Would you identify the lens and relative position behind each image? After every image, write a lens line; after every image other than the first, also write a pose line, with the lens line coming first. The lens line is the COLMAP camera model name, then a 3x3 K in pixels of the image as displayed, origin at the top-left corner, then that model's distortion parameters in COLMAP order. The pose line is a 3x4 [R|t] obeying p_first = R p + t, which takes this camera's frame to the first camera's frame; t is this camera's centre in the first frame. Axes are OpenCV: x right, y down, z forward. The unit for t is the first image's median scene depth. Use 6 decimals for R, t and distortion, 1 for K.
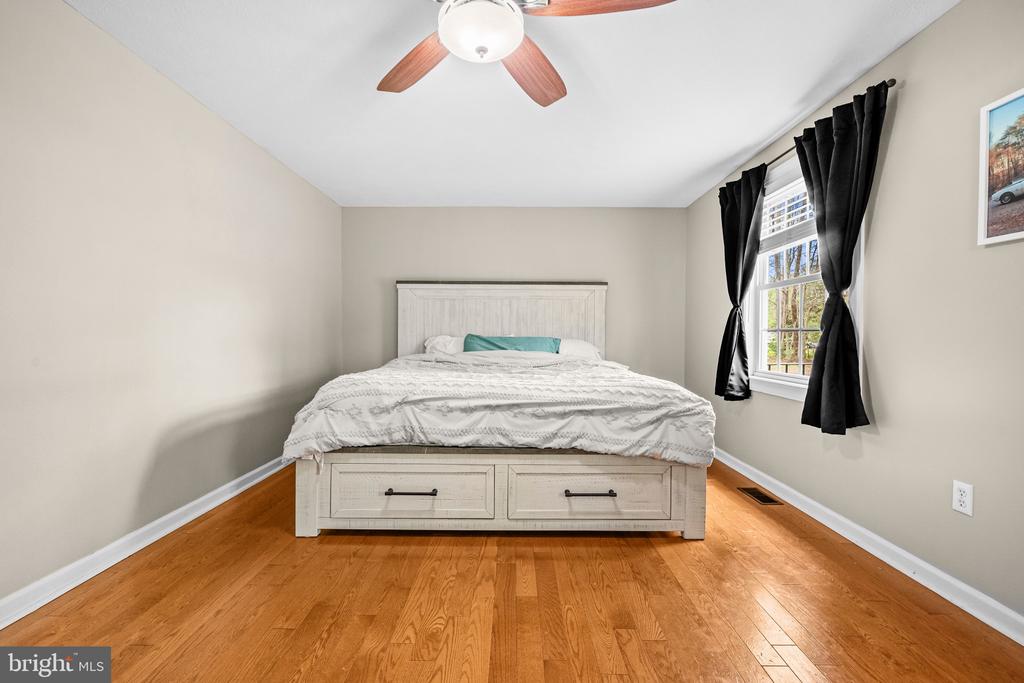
lens RADIAL K [[430.6, 0, 512.0], [0, 430.6, 341.5], [0, 0, 1]] dist [-0.000090, -0.000116]
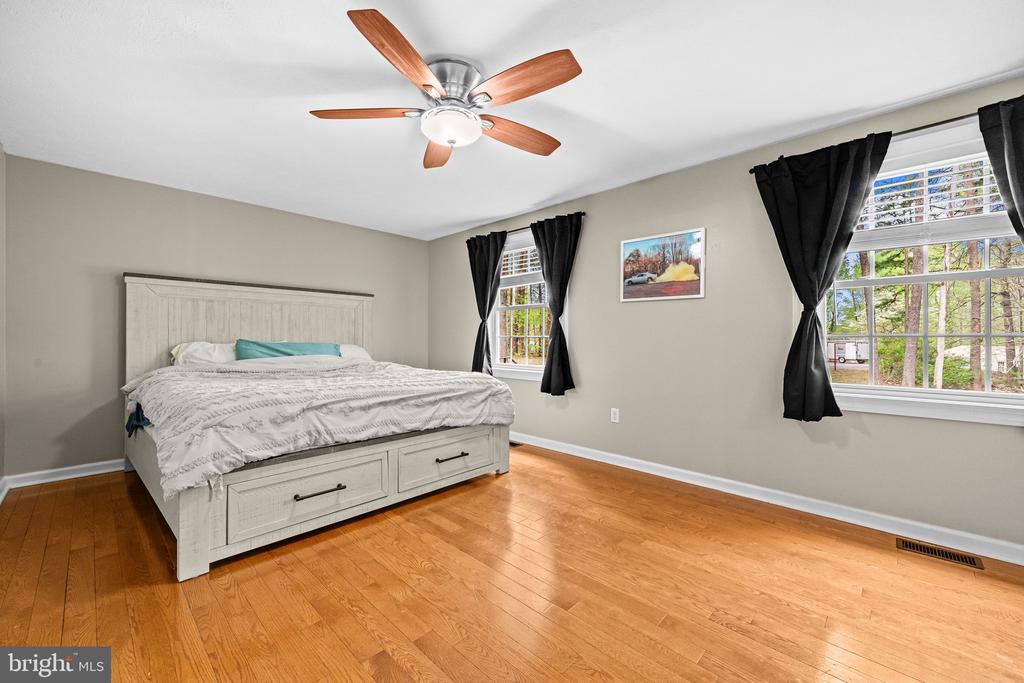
lens RADIAL K [[404.7, 0, 512.0], [0, 404.7, 341.5], [0, 0, 1]] dist [0.000177, -0.000040]
pose [[0.687117, -0.007456, 0.726508, -0.621625], [0.011109, 0.999938, -0.000245, -0.014695], [-0.726462, 0.008239, 0.687158, -0.030575]]
